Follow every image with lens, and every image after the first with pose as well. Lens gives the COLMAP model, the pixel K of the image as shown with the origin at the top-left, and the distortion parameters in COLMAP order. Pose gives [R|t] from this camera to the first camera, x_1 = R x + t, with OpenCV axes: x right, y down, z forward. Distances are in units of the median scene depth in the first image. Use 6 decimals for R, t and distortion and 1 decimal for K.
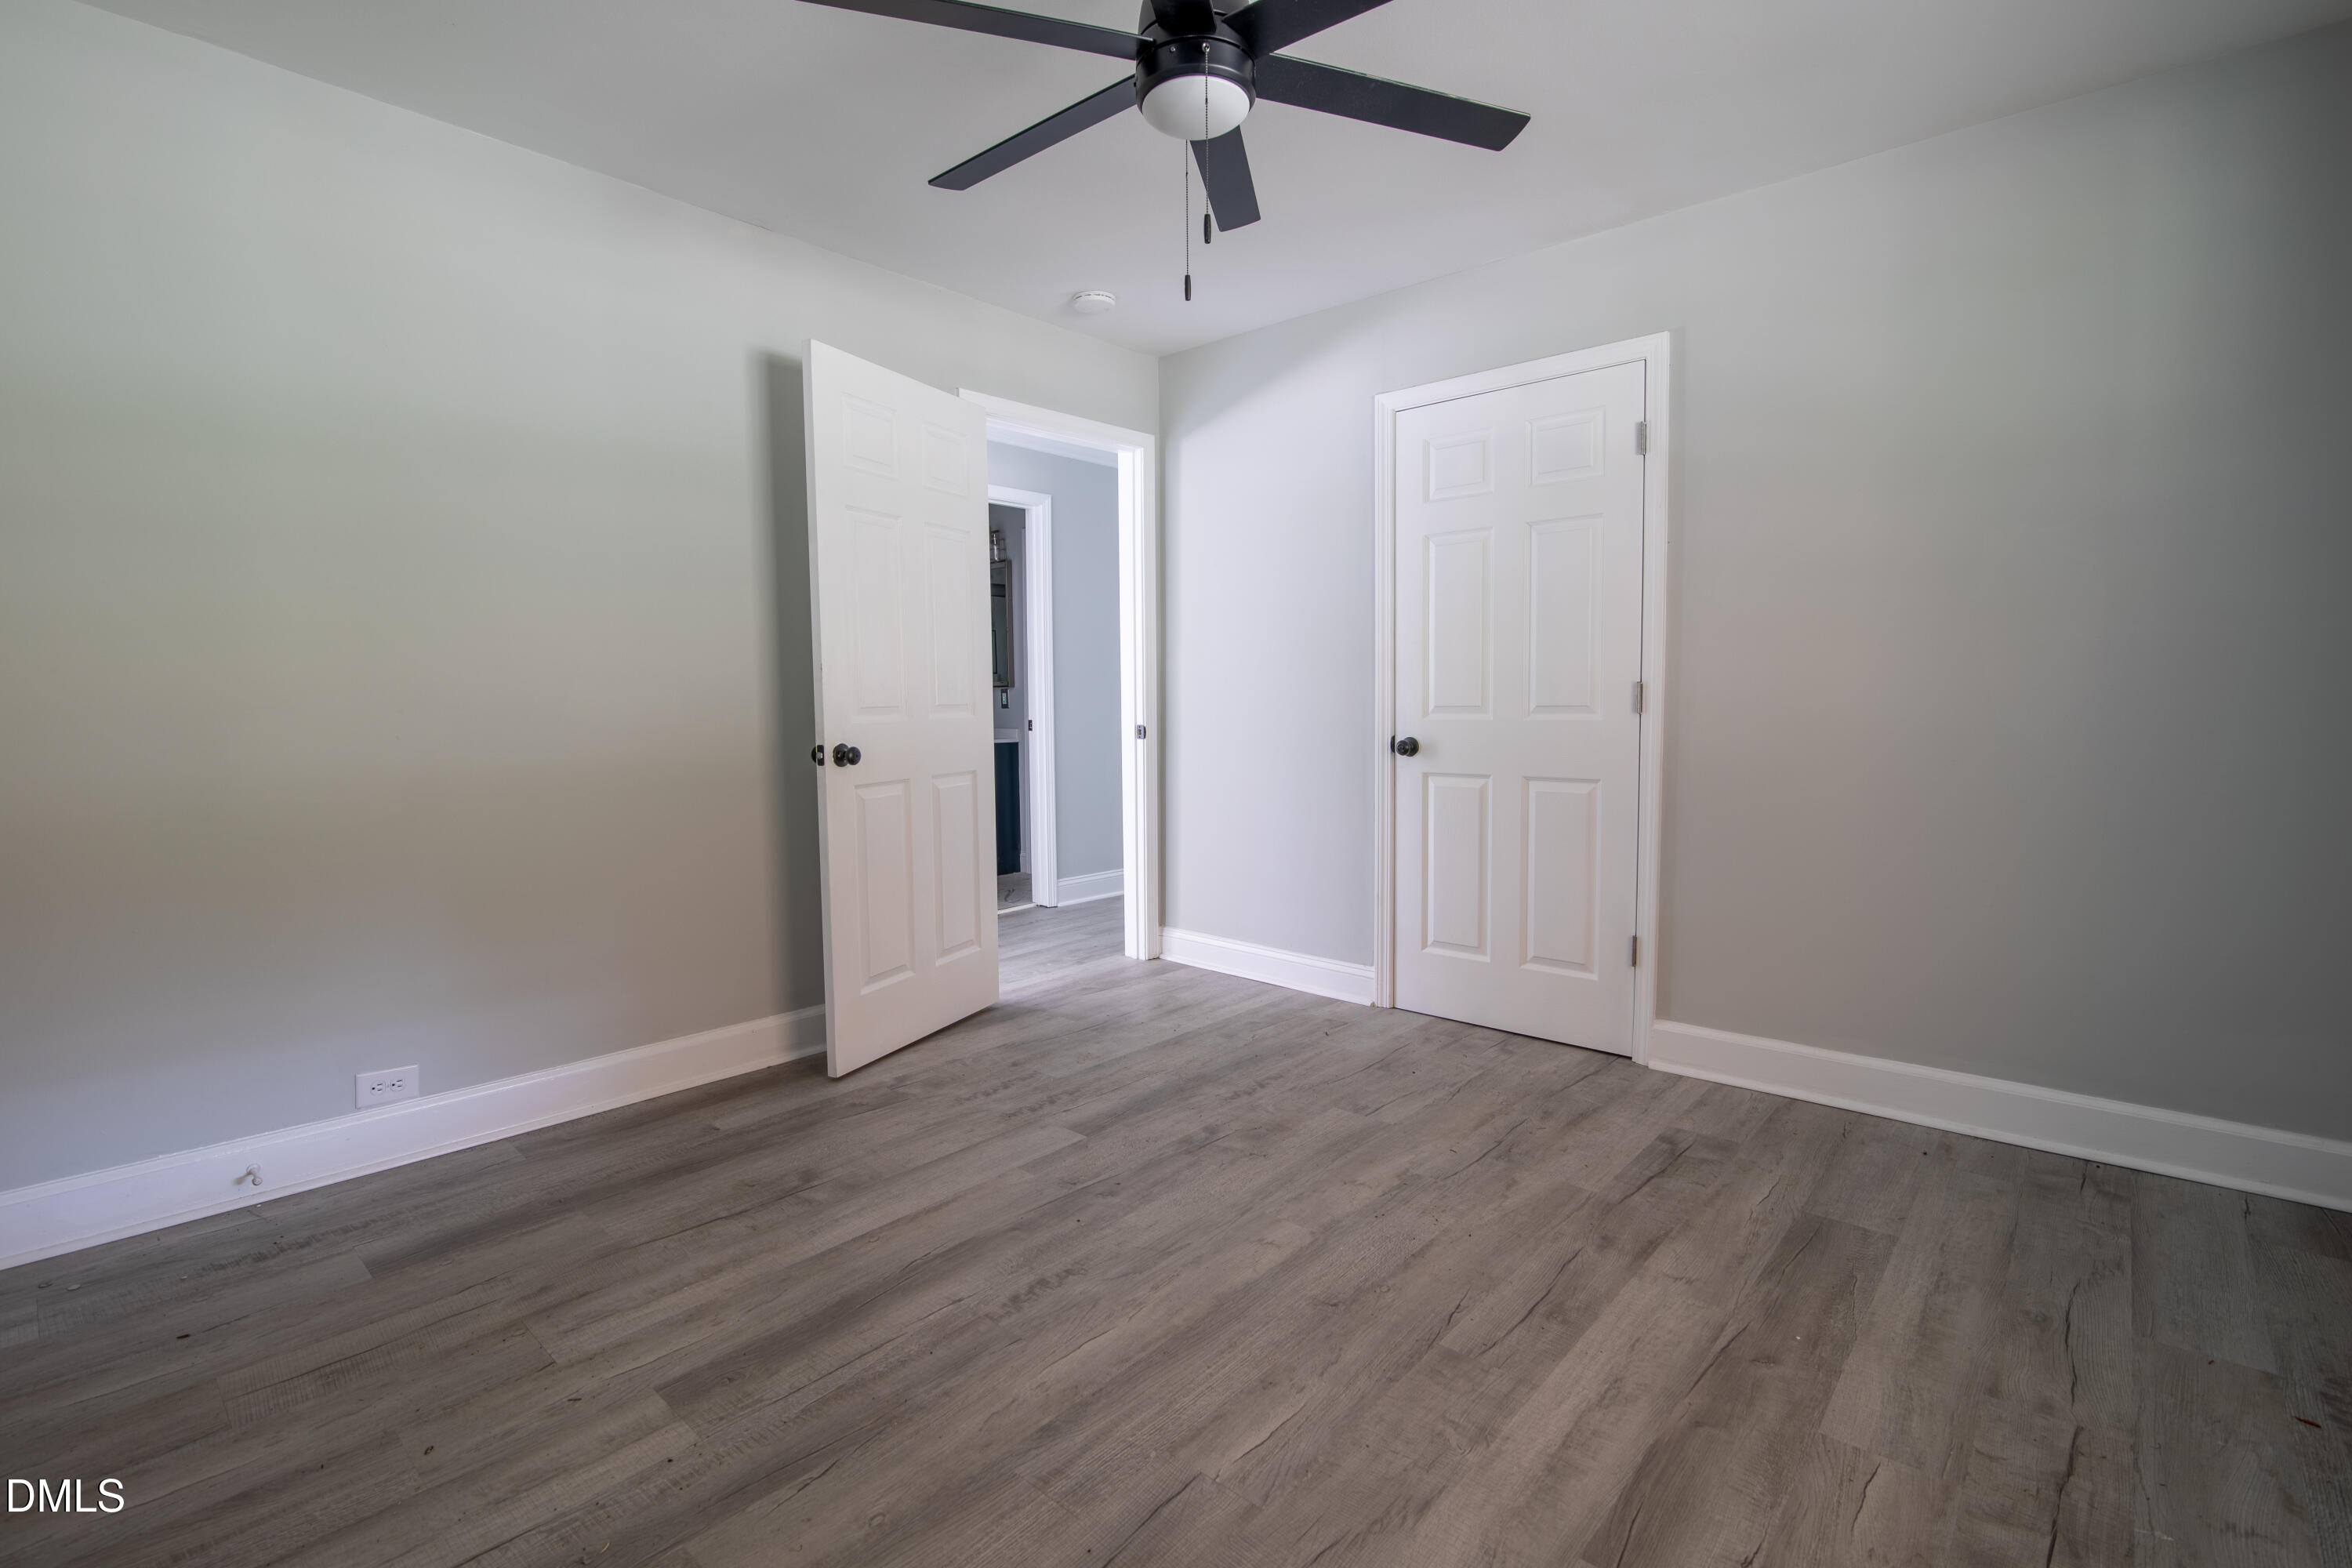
lens RADIAL K [[1069.6, 0, 1168.7], [0, 1069.6, 785.0], [0, 0, 1]] dist [-0.020686, 0.000938]
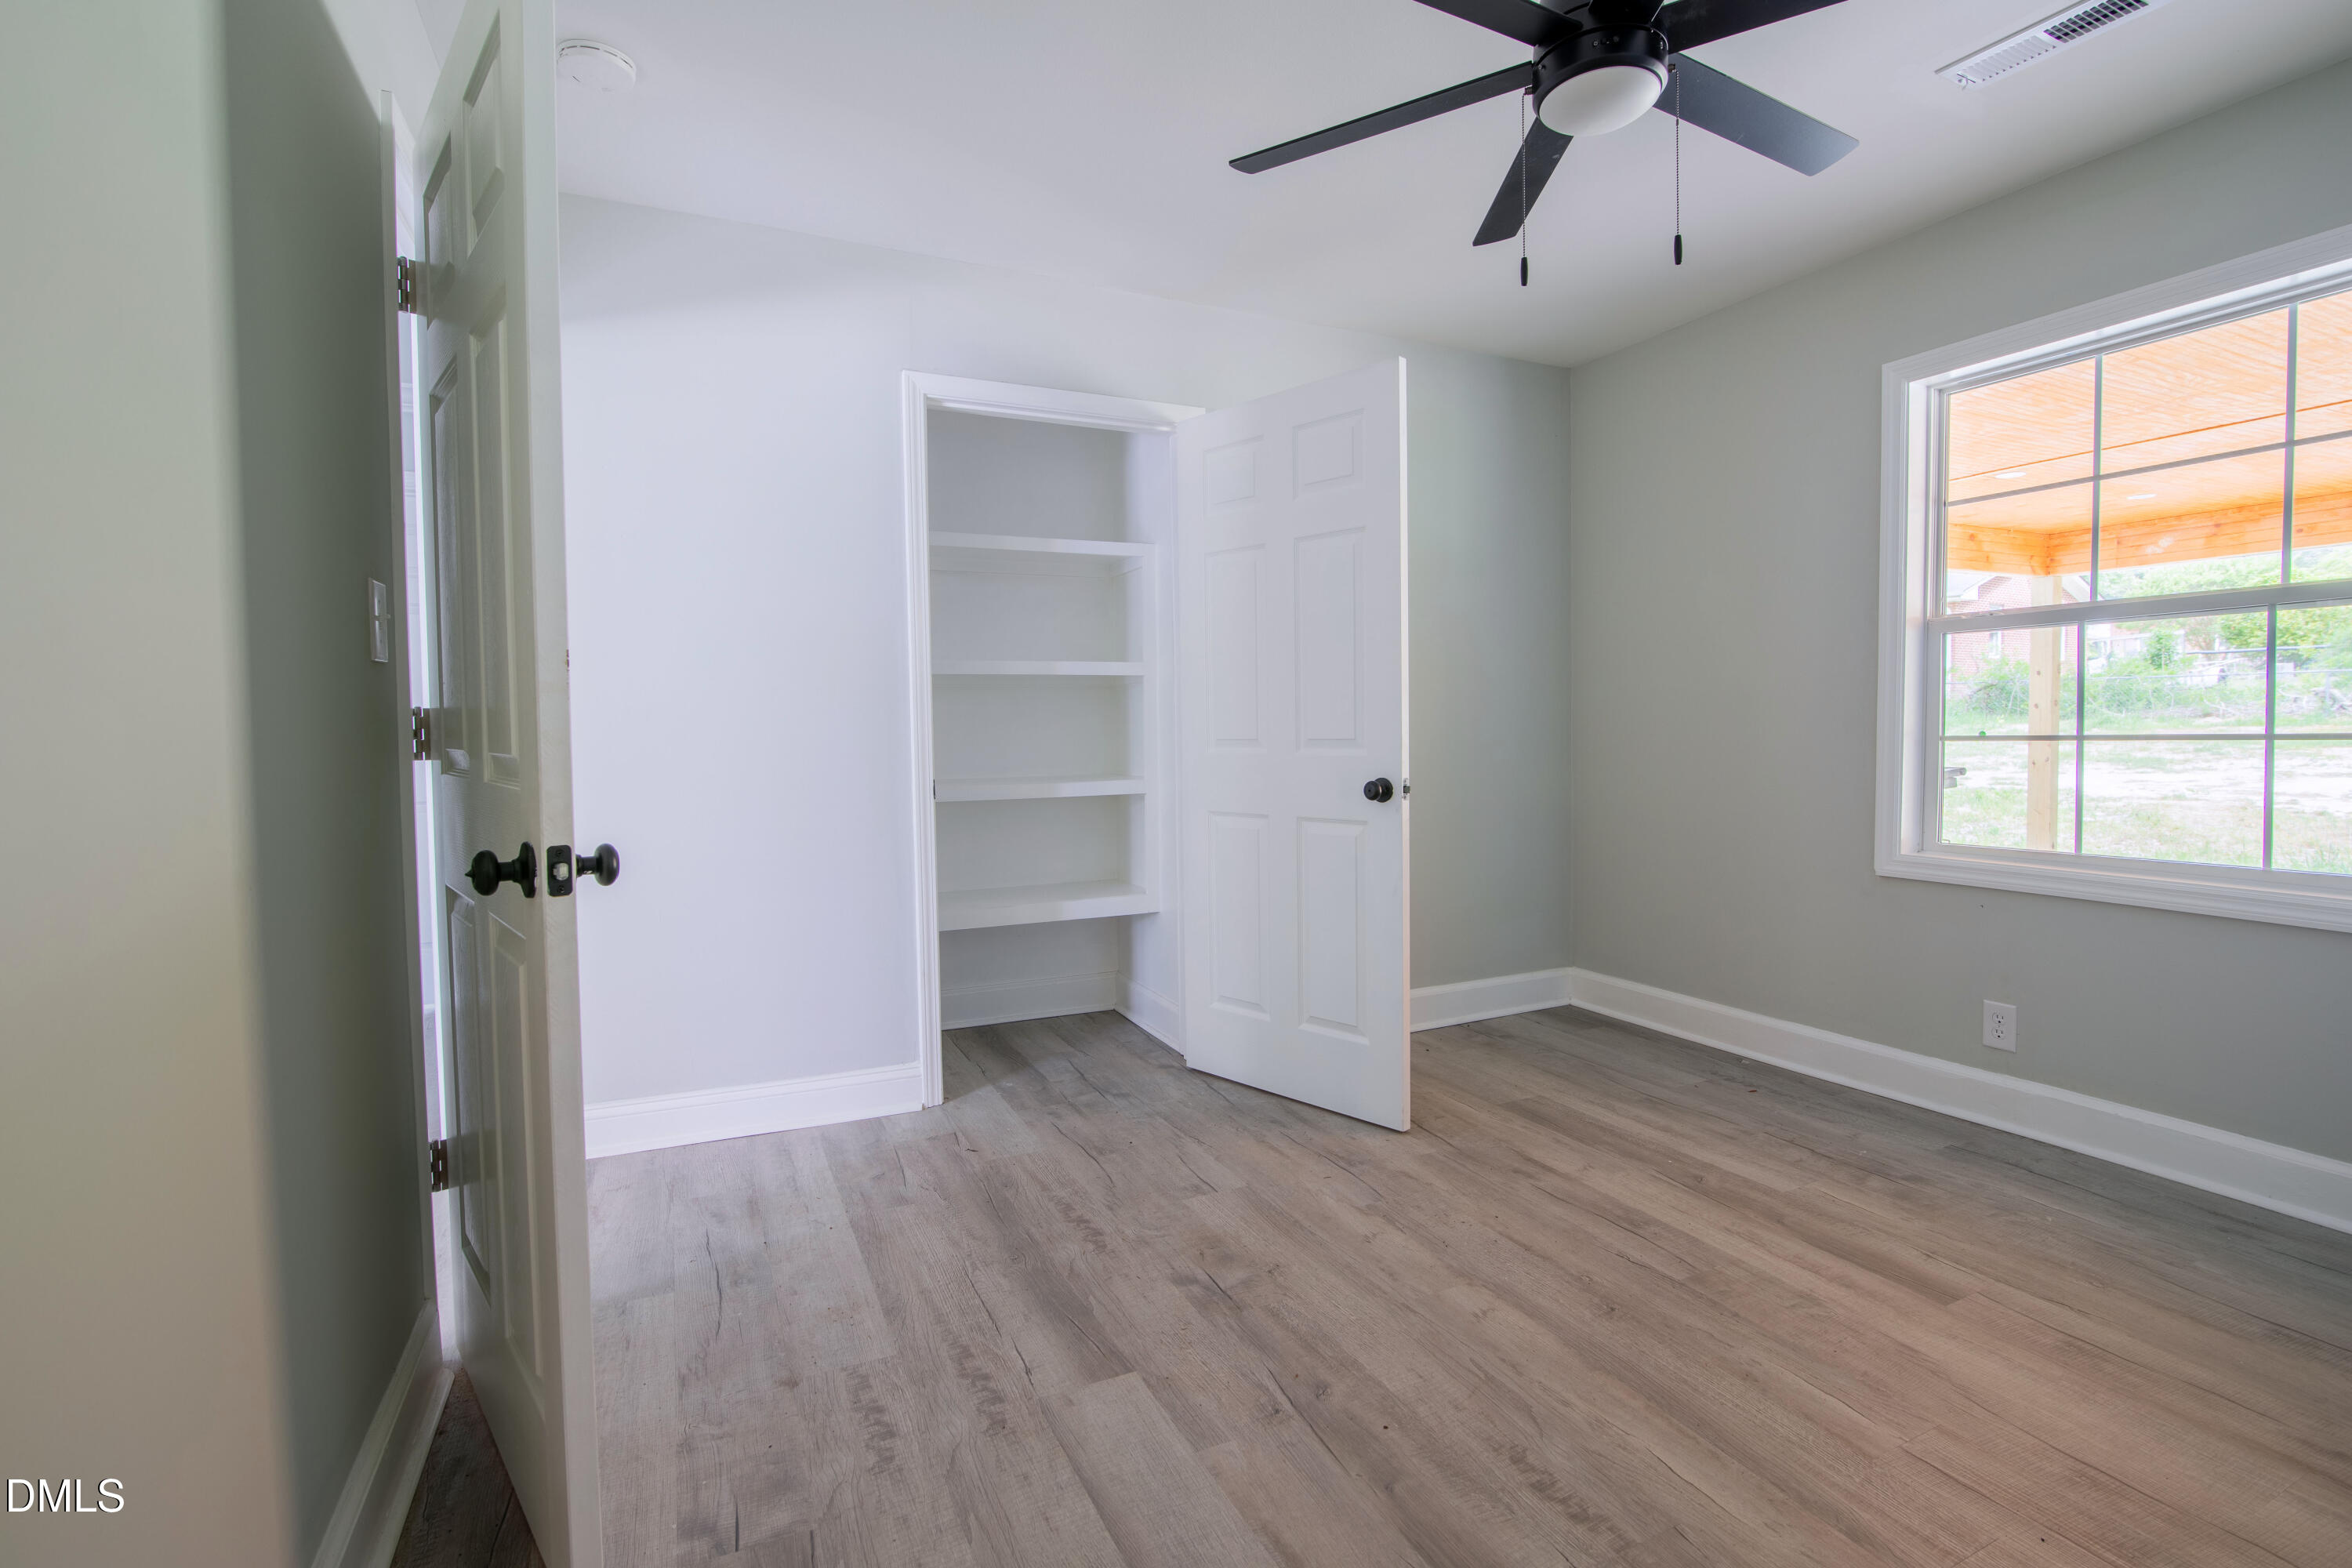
lens RADIAL K [[1069.6, 0, 1181.0], [0, 1069.6, 776.2], [0, 0, 1]] dist [-0.020686, 0.000938]
pose [[0.385992, -0.038782, 0.921687, -0.742751], [0.084110, 0.996434, 0.006703, -0.057079], [-0.918660, 0.074935, 0.387878, 0.746141]]
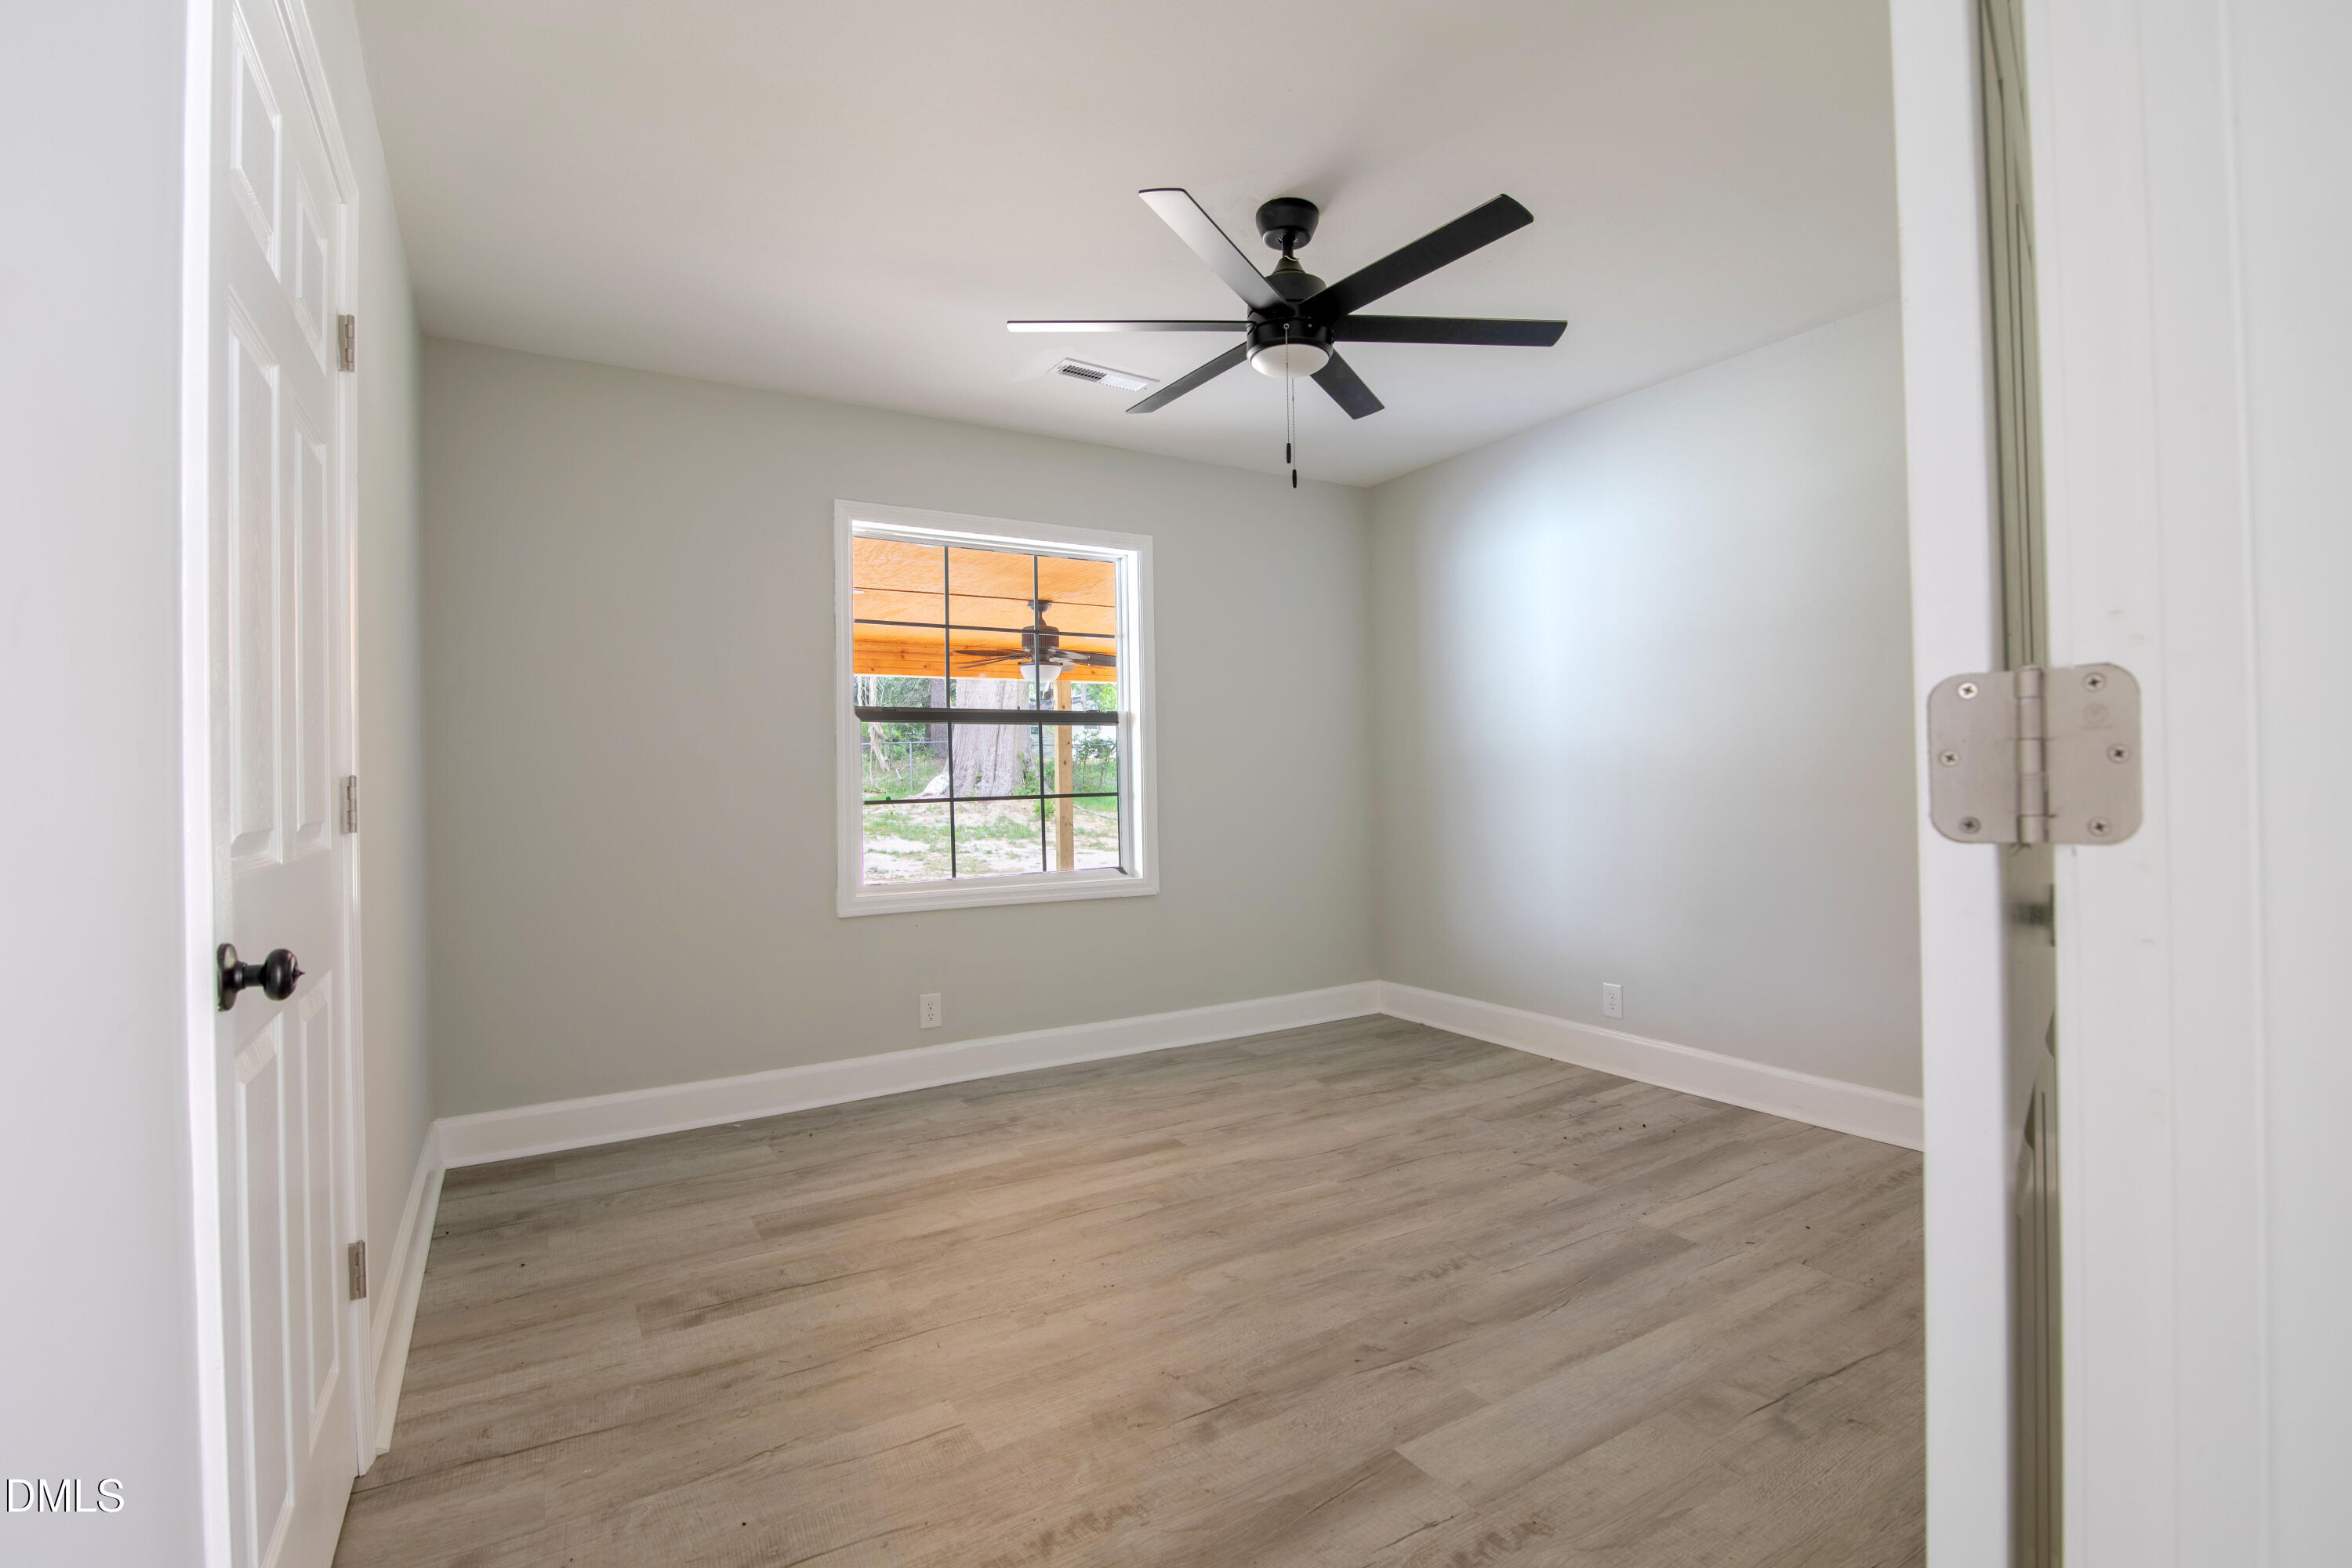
lens RADIAL K [[1069.6, 0, 1163.1], [0, 1069.6, 782.1], [0, 0, 1]] dist [-0.020686, 0.000938]
pose [[-0.955766, 0.024296, 0.293123, -0.155236], [0.048470, 0.995968, 0.075490, -0.147685], [-0.290107, 0.086358, -0.953090, 1.783933]]
